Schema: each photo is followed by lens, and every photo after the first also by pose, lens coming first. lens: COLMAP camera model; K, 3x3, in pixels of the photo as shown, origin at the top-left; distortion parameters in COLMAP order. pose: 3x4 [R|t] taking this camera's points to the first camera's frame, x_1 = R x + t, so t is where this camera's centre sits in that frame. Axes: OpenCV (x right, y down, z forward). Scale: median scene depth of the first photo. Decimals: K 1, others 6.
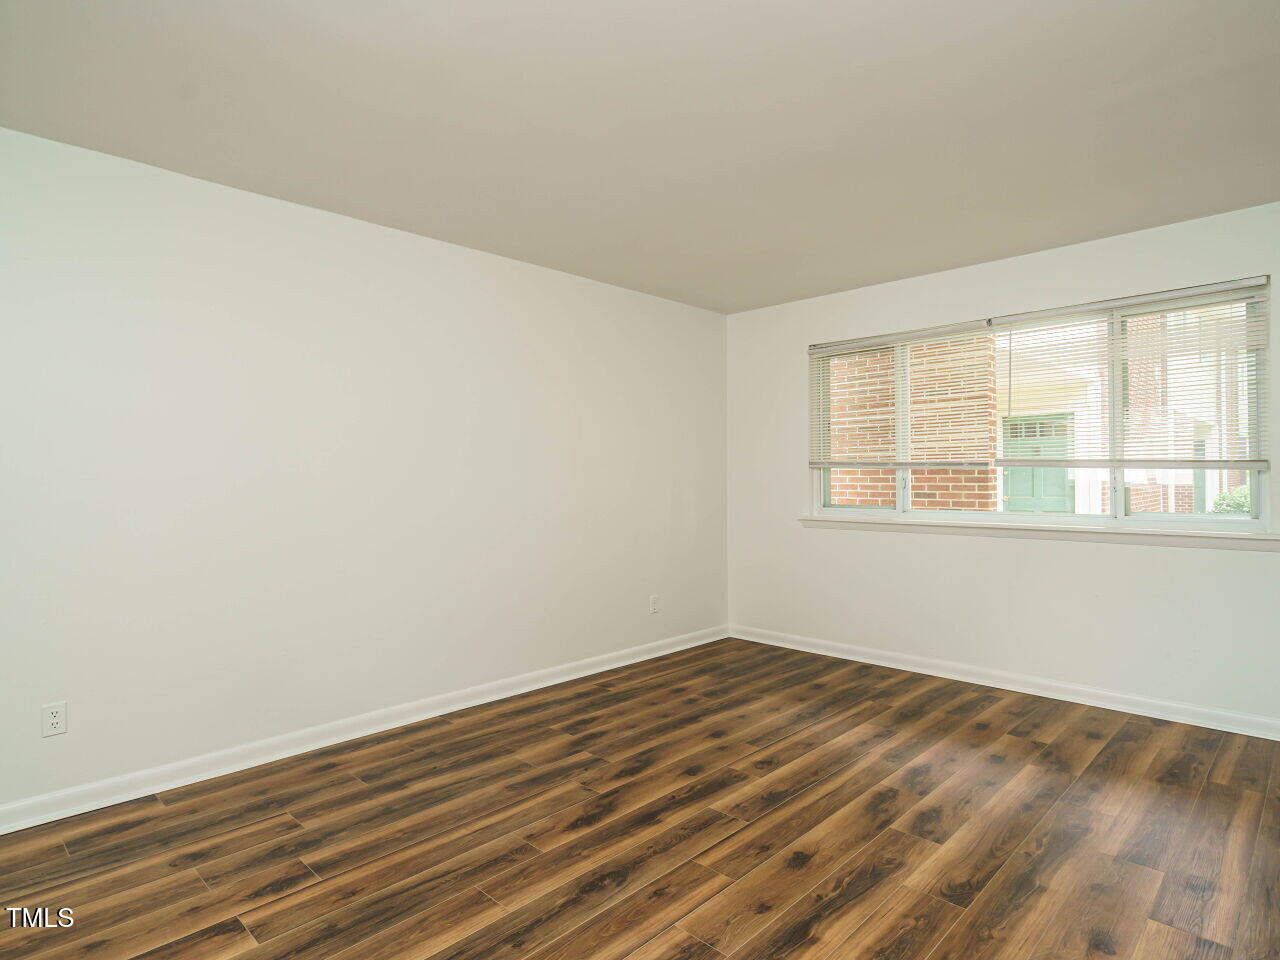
lens RADIAL K [[706.3, 0, 639.9], [0, 706.3, 465.7], [0, 0, 1]] dist [-0.001427, 0.001243]
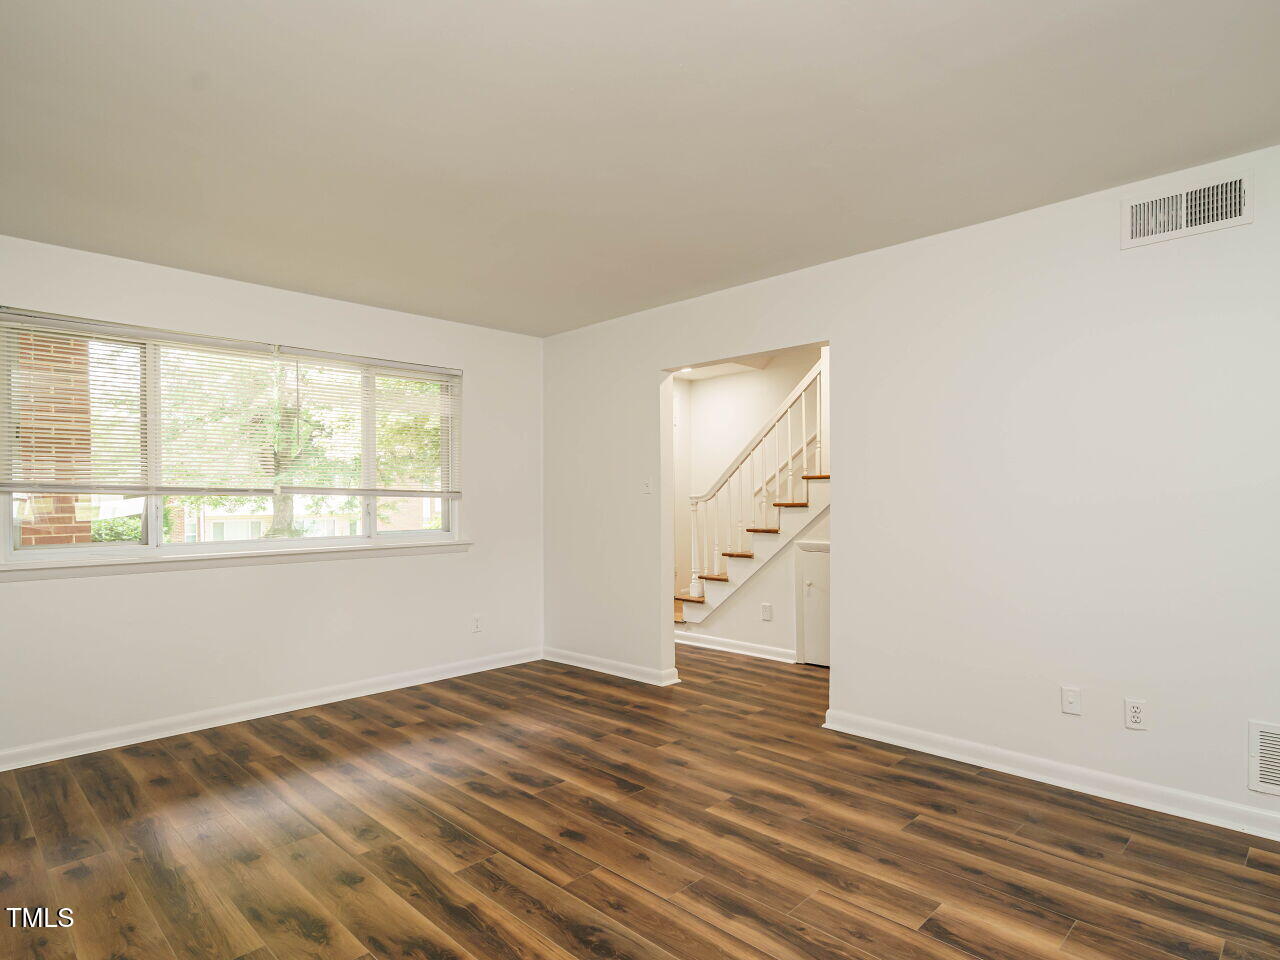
lens RADIAL K [[706.3, 0, 639.9], [0, 706.3, 465.7], [0, 0, 1]] dist [-0.001427, 0.001243]
pose [[0.008920, 0.052806, 0.998565, -0.734705], [-0.008826, 0.998570, -0.052728, 0.015265], [-0.999921, -0.008343, 0.009373, 0.687366]]
